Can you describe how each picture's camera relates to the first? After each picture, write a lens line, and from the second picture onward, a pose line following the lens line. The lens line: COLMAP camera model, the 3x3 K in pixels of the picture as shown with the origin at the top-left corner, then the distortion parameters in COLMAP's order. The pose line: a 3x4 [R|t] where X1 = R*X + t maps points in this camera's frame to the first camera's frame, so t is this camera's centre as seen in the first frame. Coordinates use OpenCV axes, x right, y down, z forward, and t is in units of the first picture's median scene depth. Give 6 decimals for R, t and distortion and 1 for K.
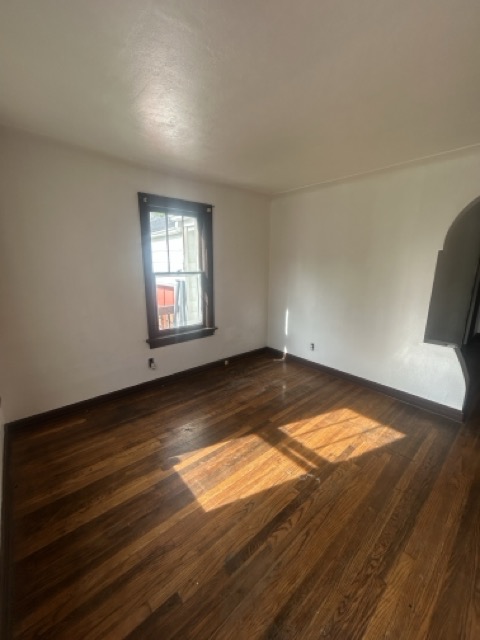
lens RADIAL K [[260.8, 0, 241.4], [0, 260.8, 319.3], [0, 0, 1]] dist [0.004448, -0.000240]
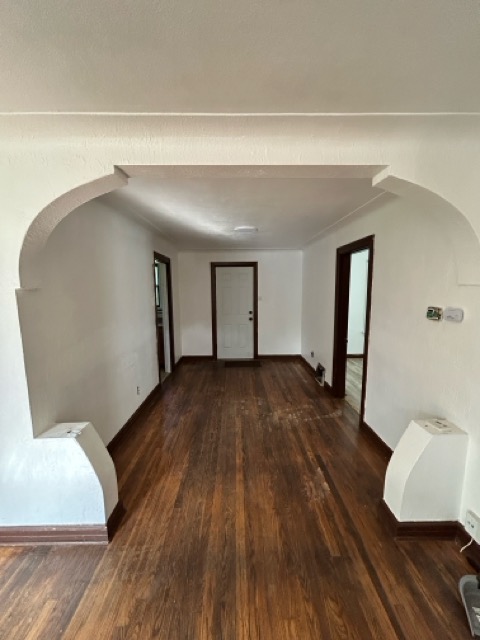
lens RADIAL K [[260.8, 0, 241.4], [0, 260.8, 319.3], [0, 0, 1]] dist [0.004448, -0.000240]
pose [[0.653104, -0.109281, 0.749342, 0.758128], [0.175130, 0.984504, -0.009063, -0.118129], [-0.736739, 0.137151, 0.662121, 0.278399]]
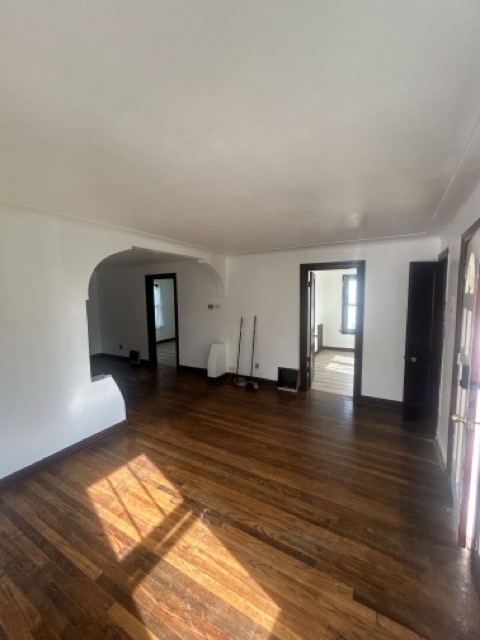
lens RADIAL K [[260.8, 0, 241.4], [0, 260.8, 319.3], [0, 0, 1]] dist [0.004448, -0.000240]
pose [[-0.318573, -0.091932, 0.943430, -0.632169], [0.213488, 0.962755, 0.165905, -0.268572], [-0.923544, 0.254264, -0.287081, 0.868633]]
